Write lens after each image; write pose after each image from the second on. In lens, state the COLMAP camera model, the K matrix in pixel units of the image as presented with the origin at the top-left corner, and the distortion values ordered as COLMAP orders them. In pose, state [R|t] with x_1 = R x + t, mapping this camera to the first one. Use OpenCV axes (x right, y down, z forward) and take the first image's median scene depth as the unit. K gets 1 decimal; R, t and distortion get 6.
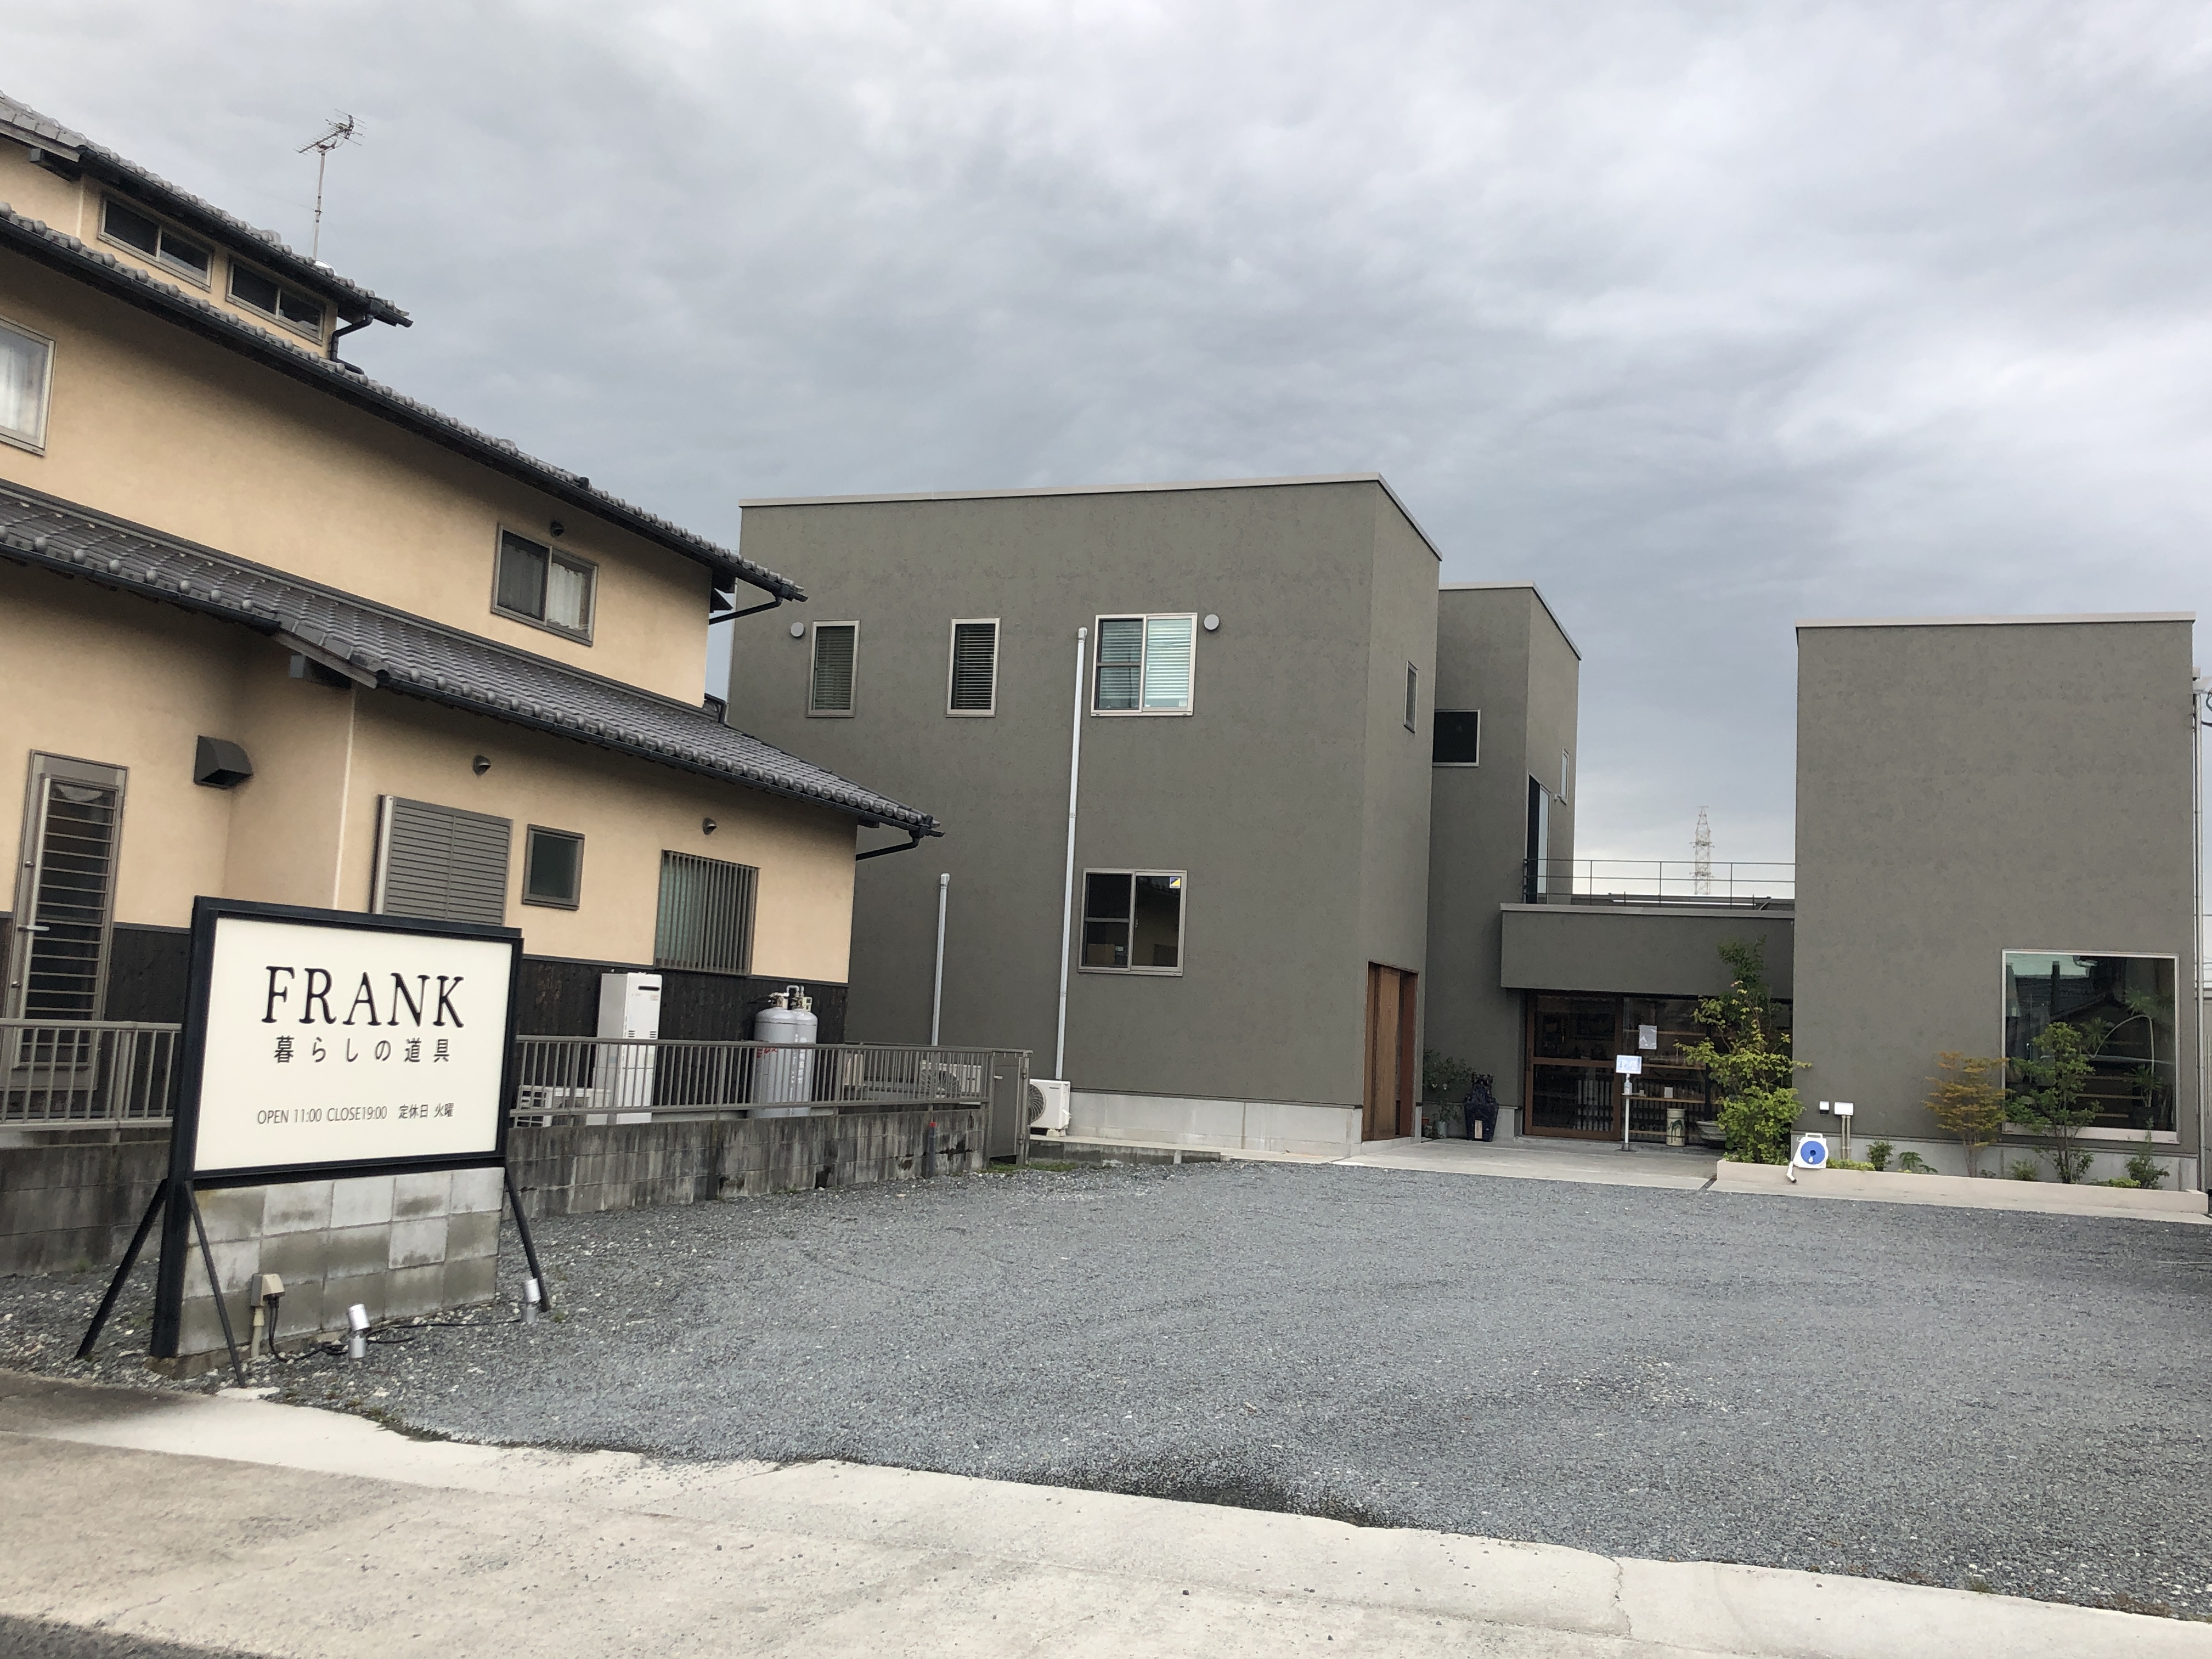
lens RADIAL K [[2110.2, 0, 1103.4], [0, 2110.2, 821.4], [0, 0, 1]] dist [0.082976, 0.000000]
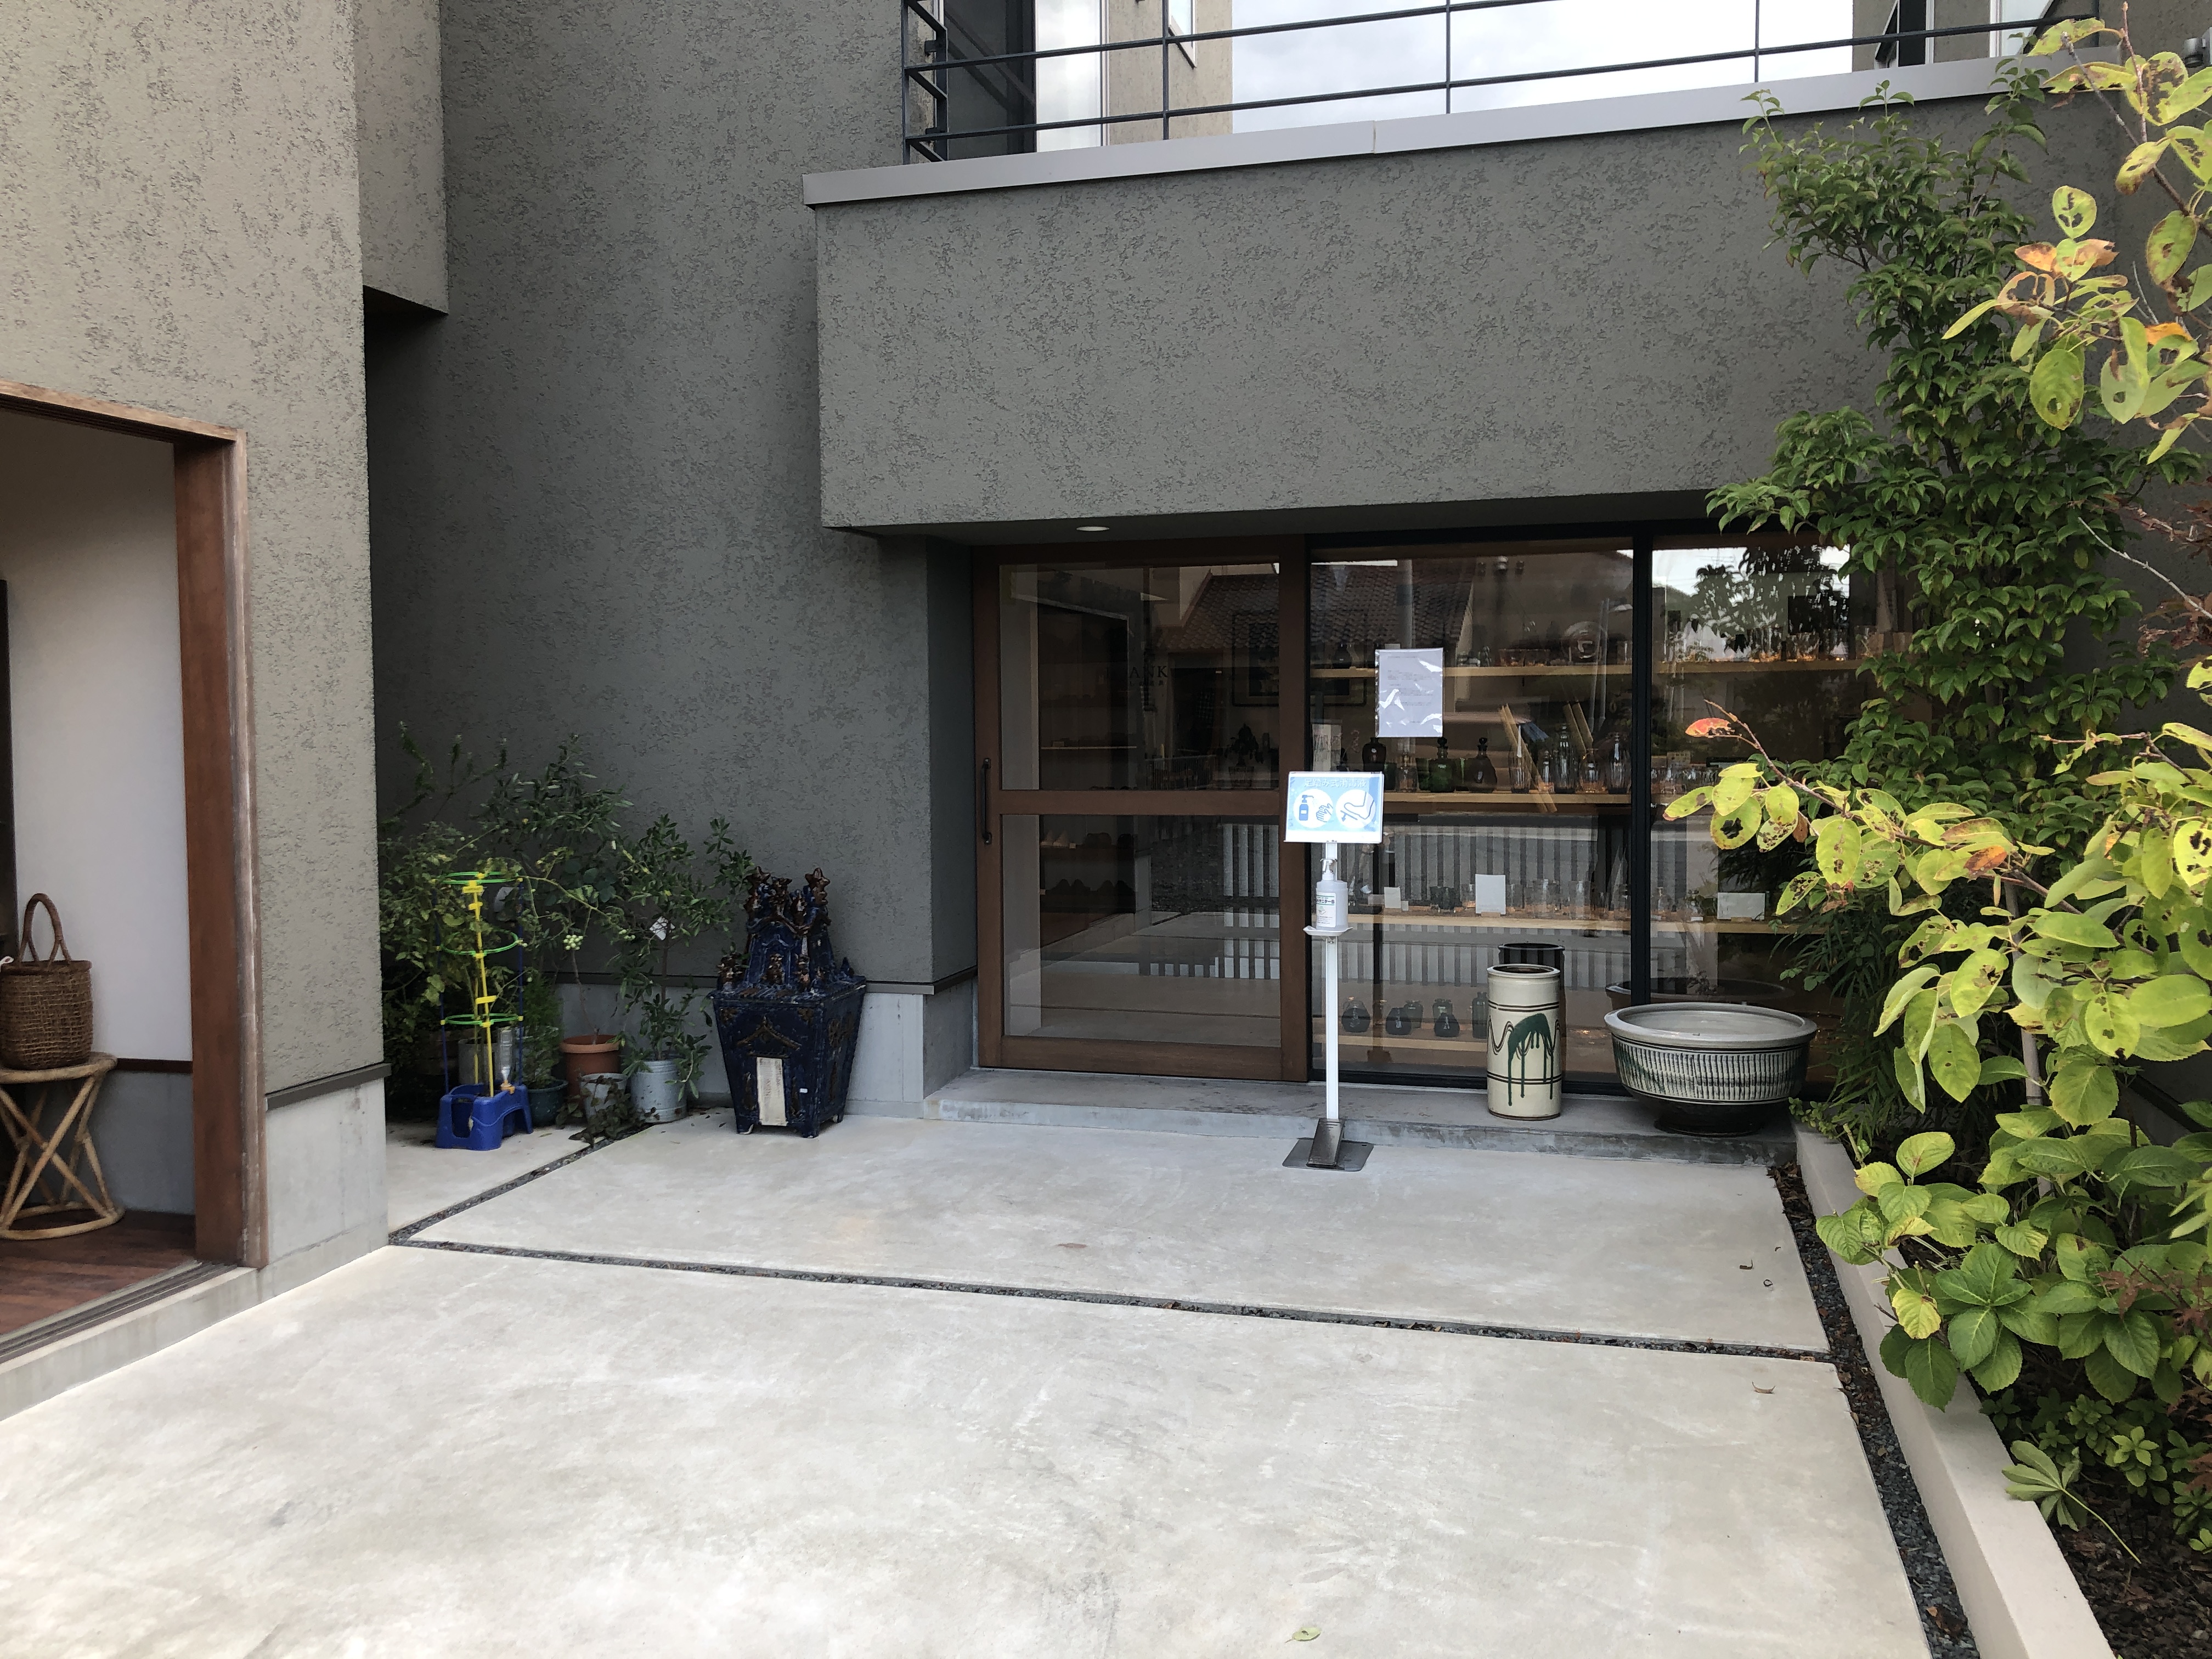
lens RADIAL K [[1793.5, 0, 1104.3], [0, 1793.5, 831.6], [0, 0, 1]] dist [0.046086, -0.033921]
pose [[0.995191, -0.065331, 0.072990, 0.203484], [0.052356, 0.984507, 0.167345, 0.080349], [-0.082792, -0.162719, 0.983193, 0.789470]]
